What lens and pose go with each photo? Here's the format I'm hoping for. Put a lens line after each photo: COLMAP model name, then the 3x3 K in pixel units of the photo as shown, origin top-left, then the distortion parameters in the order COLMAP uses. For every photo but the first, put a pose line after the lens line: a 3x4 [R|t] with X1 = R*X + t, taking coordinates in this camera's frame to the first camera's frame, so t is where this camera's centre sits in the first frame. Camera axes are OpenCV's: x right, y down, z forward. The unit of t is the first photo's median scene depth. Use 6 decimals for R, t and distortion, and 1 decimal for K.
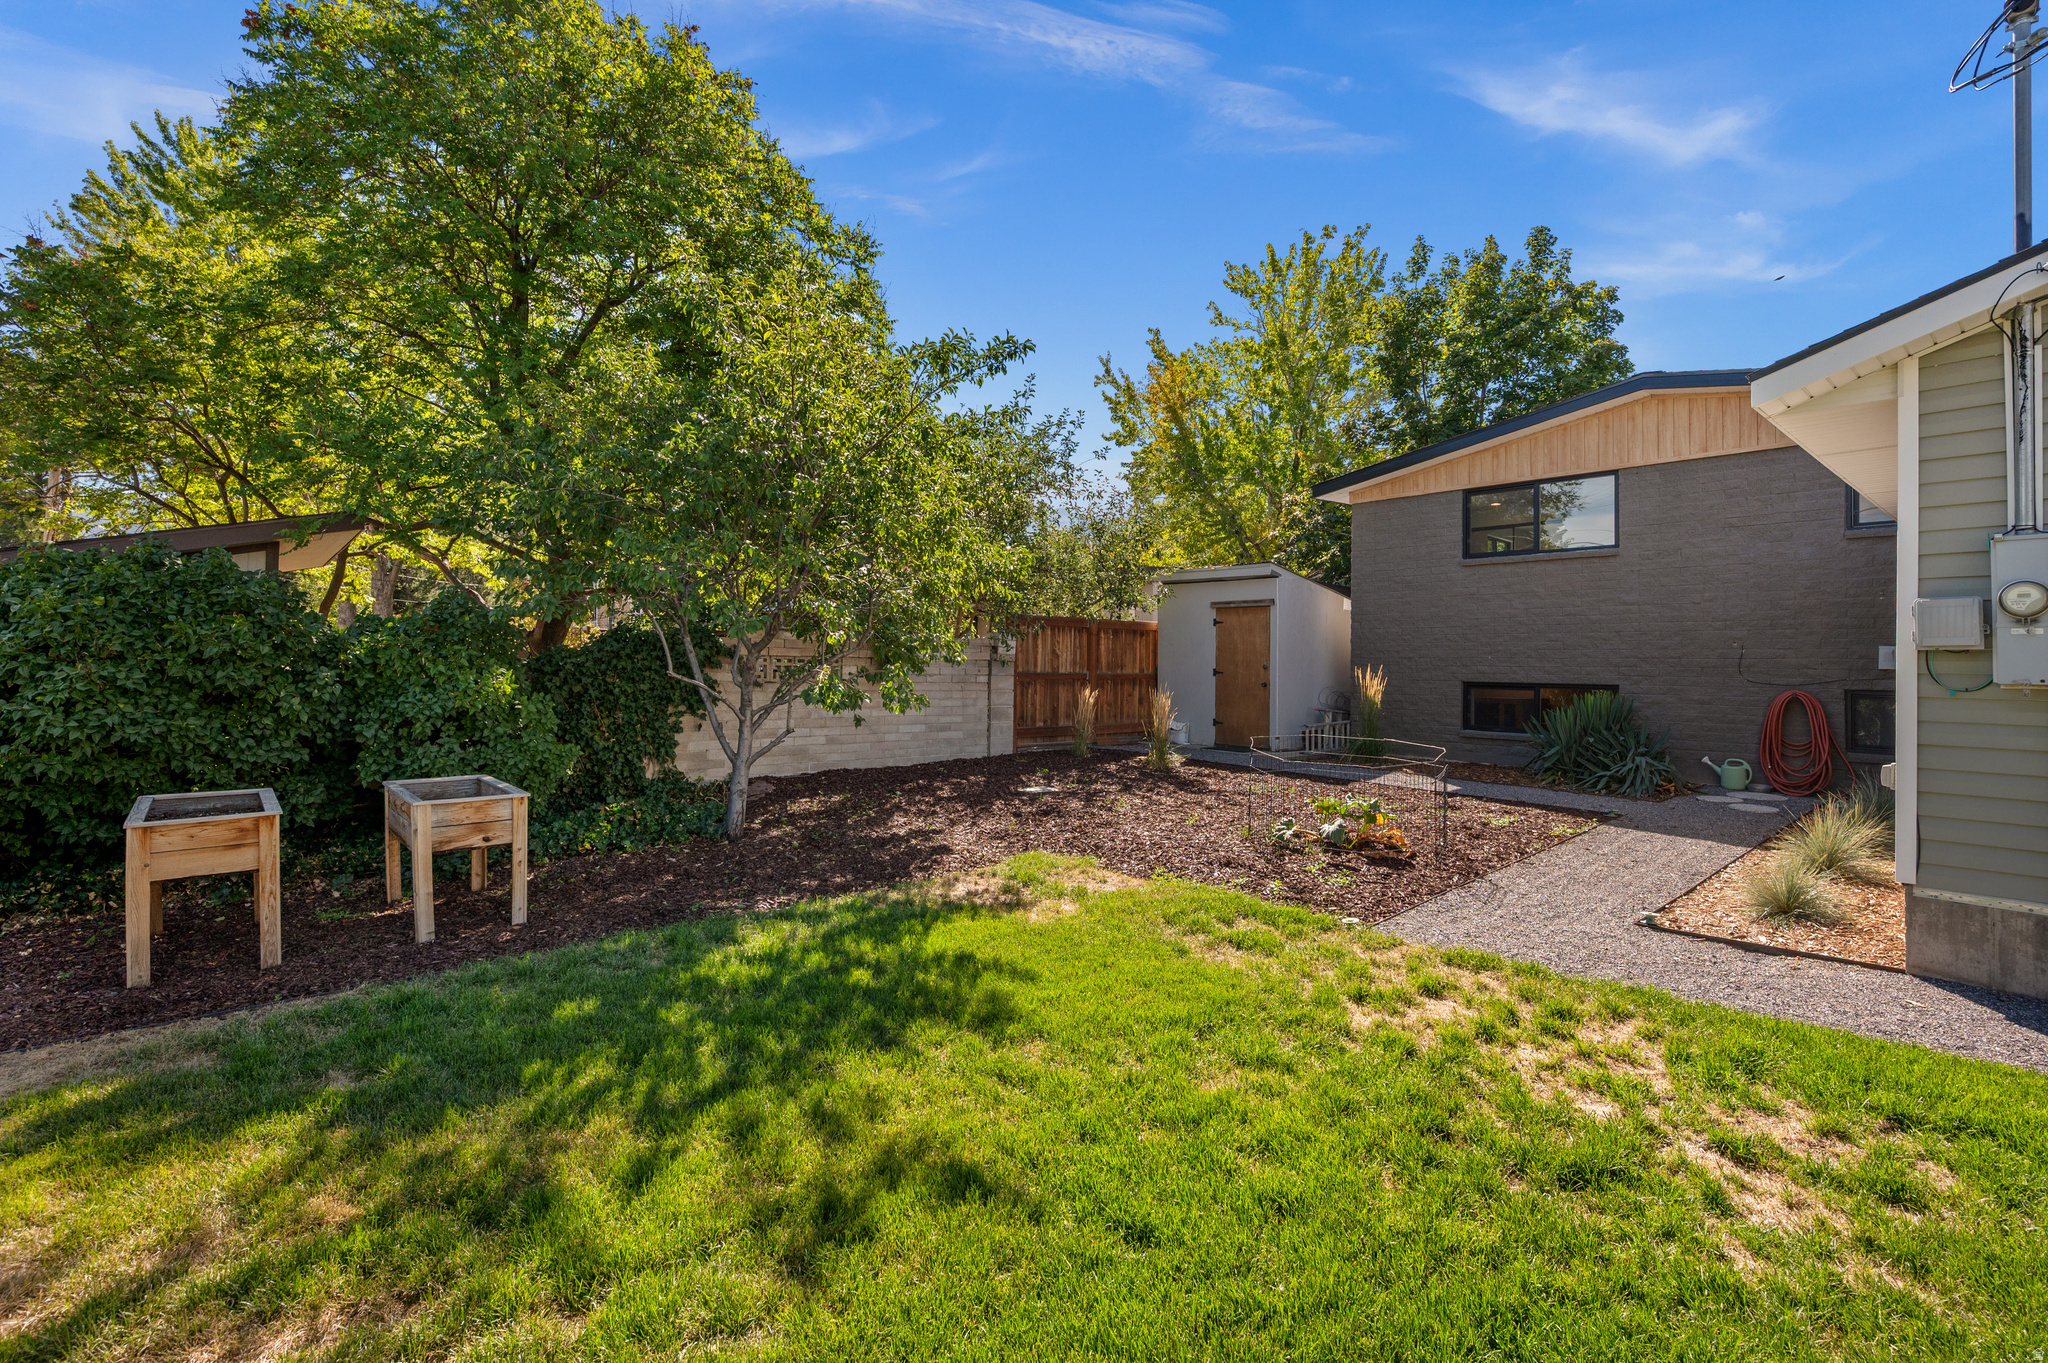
lens RADIAL K [[956.1, 0, 1018.7], [0, 956.1, 646.8], [0, 0, 1]] dist [-0.000357, -0.000163]
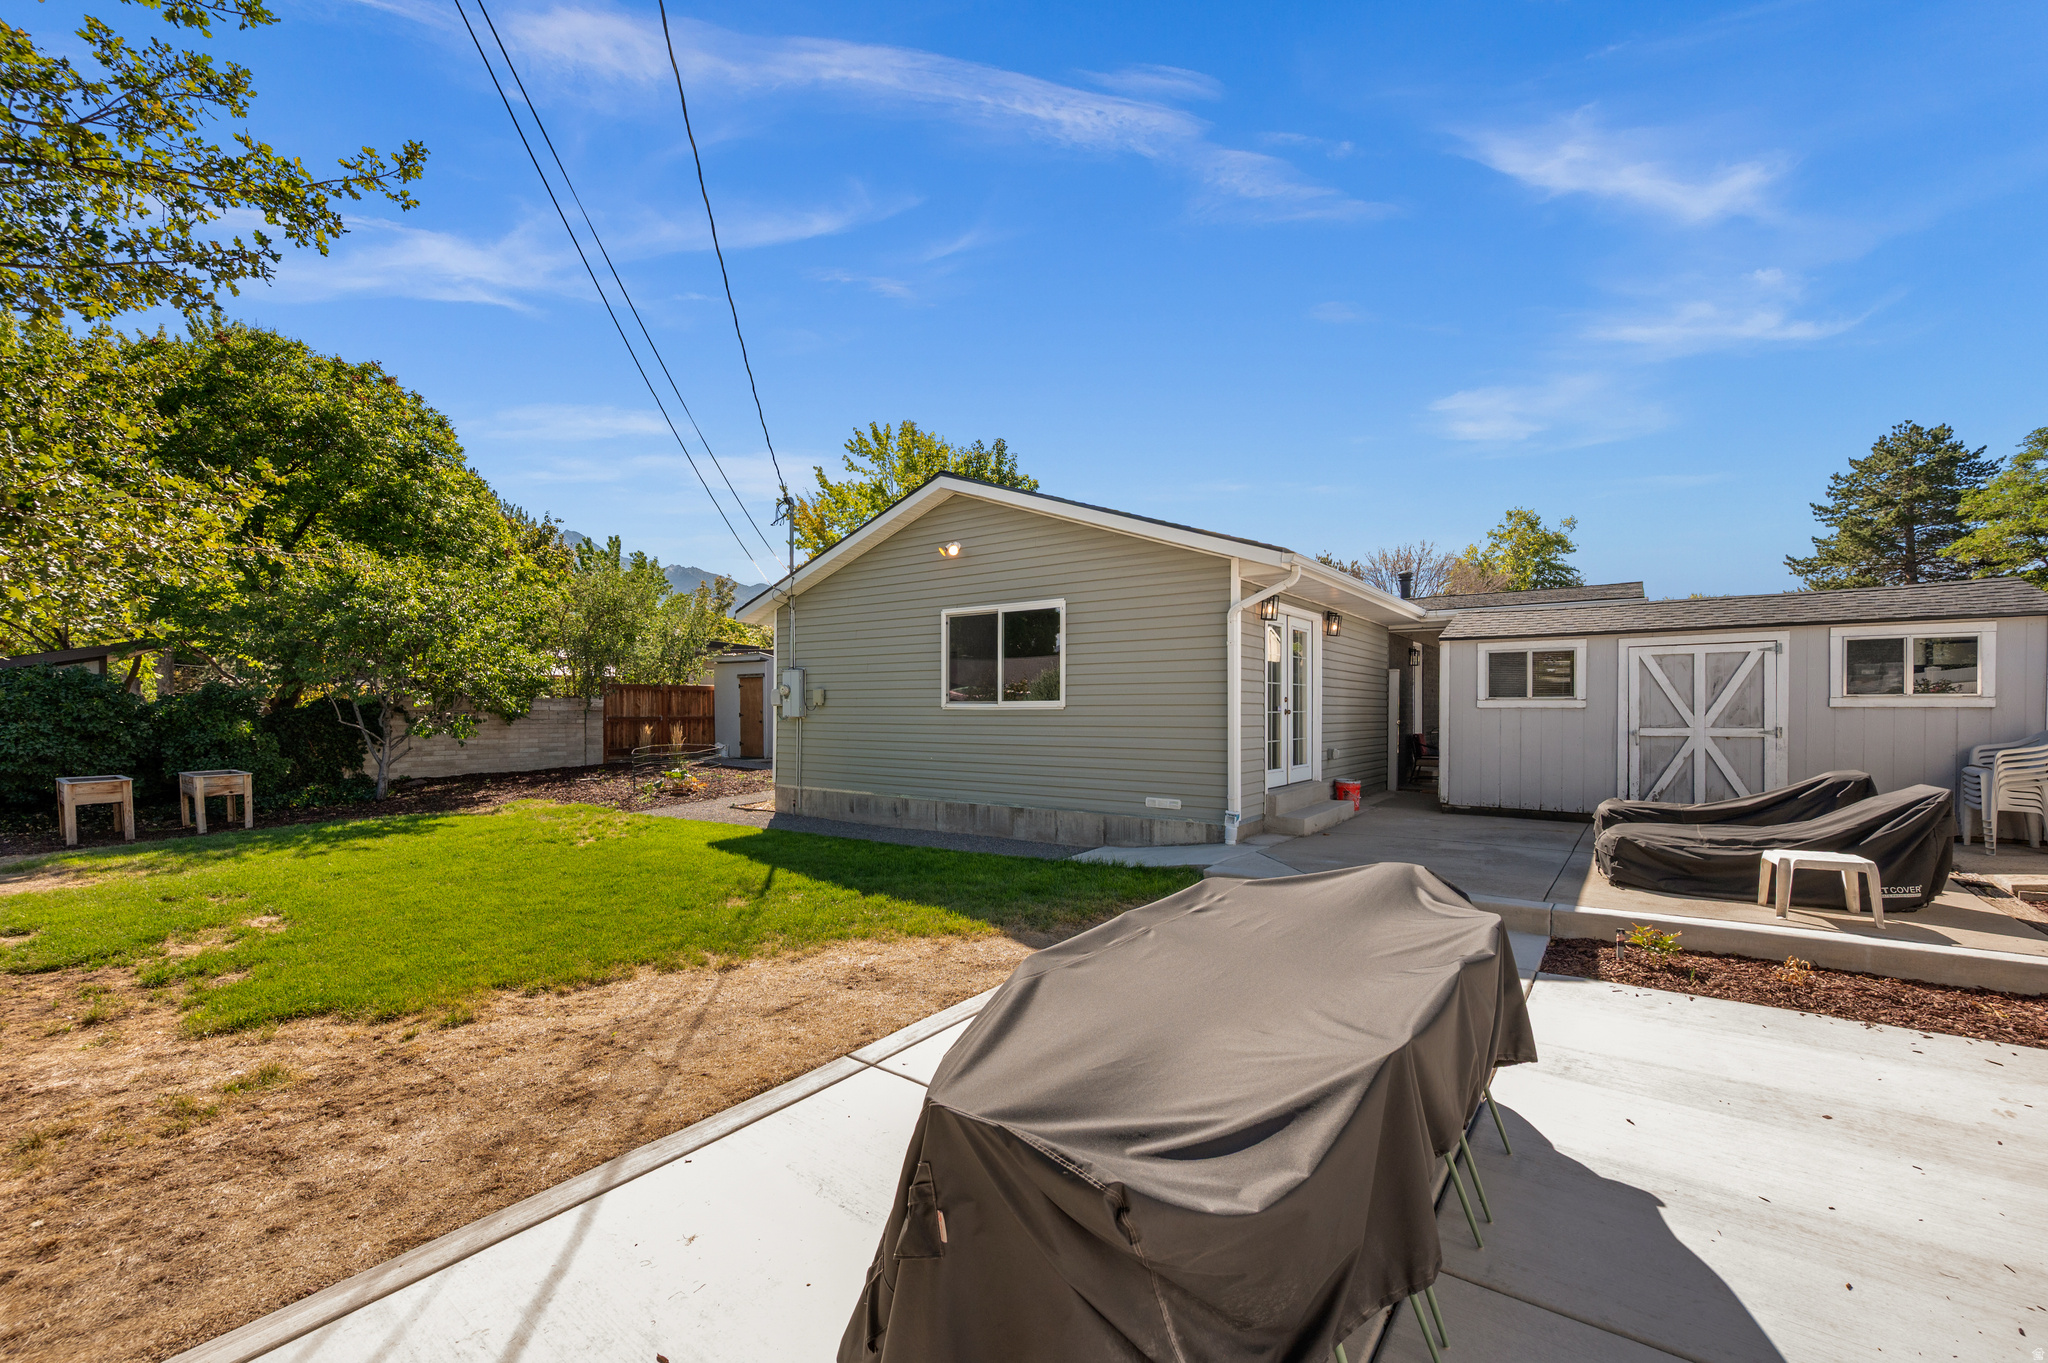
lens RADIAL K [[839.3, 0, 1022.7], [0, 839.3, 713.2], [0, 0, 1]] dist [-0.002250, -0.000228]
pose [[0.976835, -0.016830, 0.213330, 0.528506], [0.011142, 0.999550, 0.027839, -0.018241], [-0.213703, -0.024817, 0.976583, -0.829066]]
